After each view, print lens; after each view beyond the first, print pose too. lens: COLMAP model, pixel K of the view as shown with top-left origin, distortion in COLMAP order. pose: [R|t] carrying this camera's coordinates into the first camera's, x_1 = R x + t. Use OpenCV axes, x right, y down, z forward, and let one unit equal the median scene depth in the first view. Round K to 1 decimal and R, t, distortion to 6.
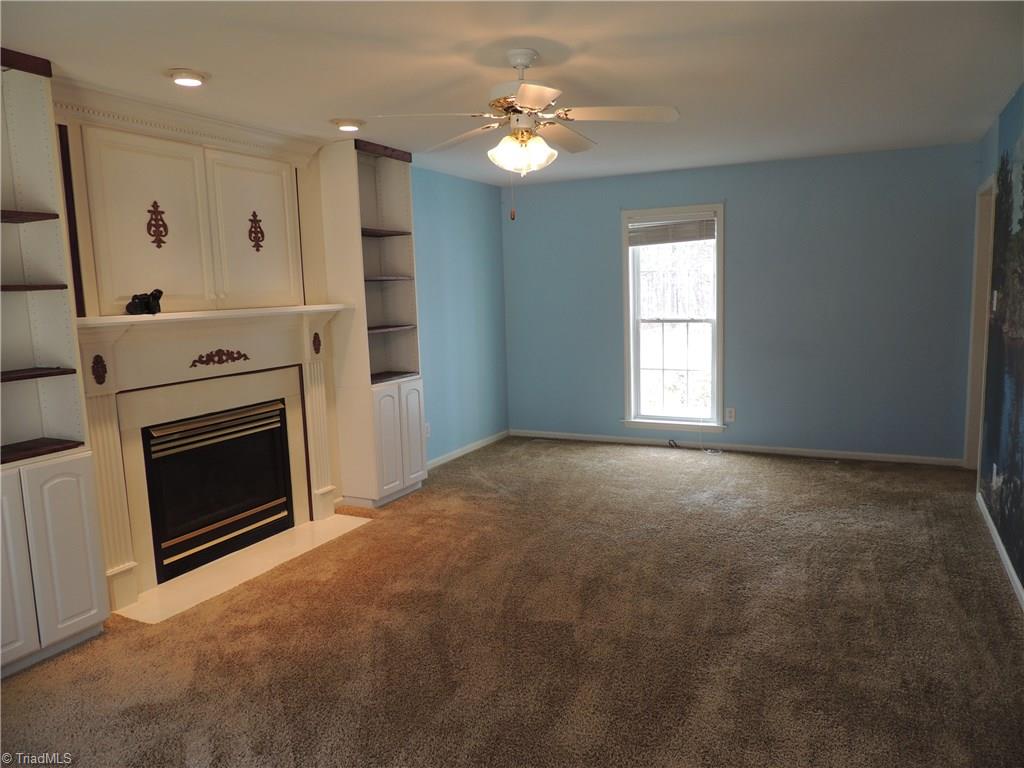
lens RADIAL K [[725.5, 0, 516.9], [0, 725.5, 385.4], [0, 0, 1]] dist [-0.026476, 0.002645]
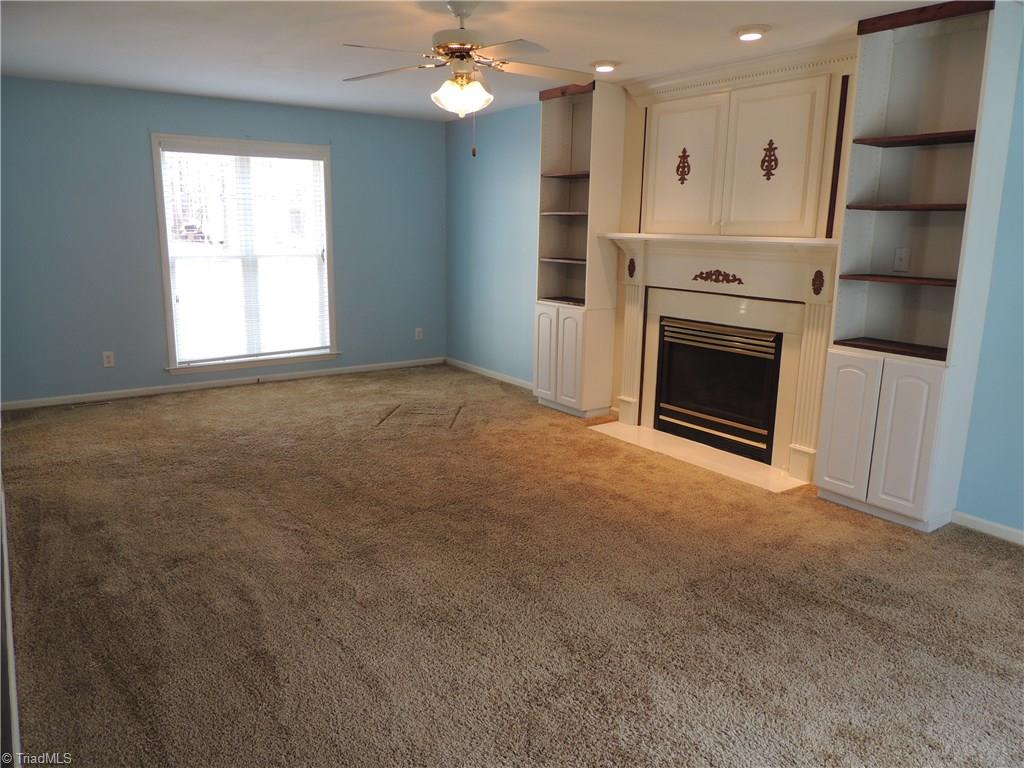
lens RADIAL K [[725.5, 0, 516.2], [0, 725.5, 380.6], [0, 0, 1]] dist [-0.026476, 0.002645]
pose [[-0.473374, 0.202306, -0.857315, 0.755676], [-0.120543, 0.949235, 0.290556, -0.176027], [0.872575, 0.240884, -0.424957, 1.230607]]
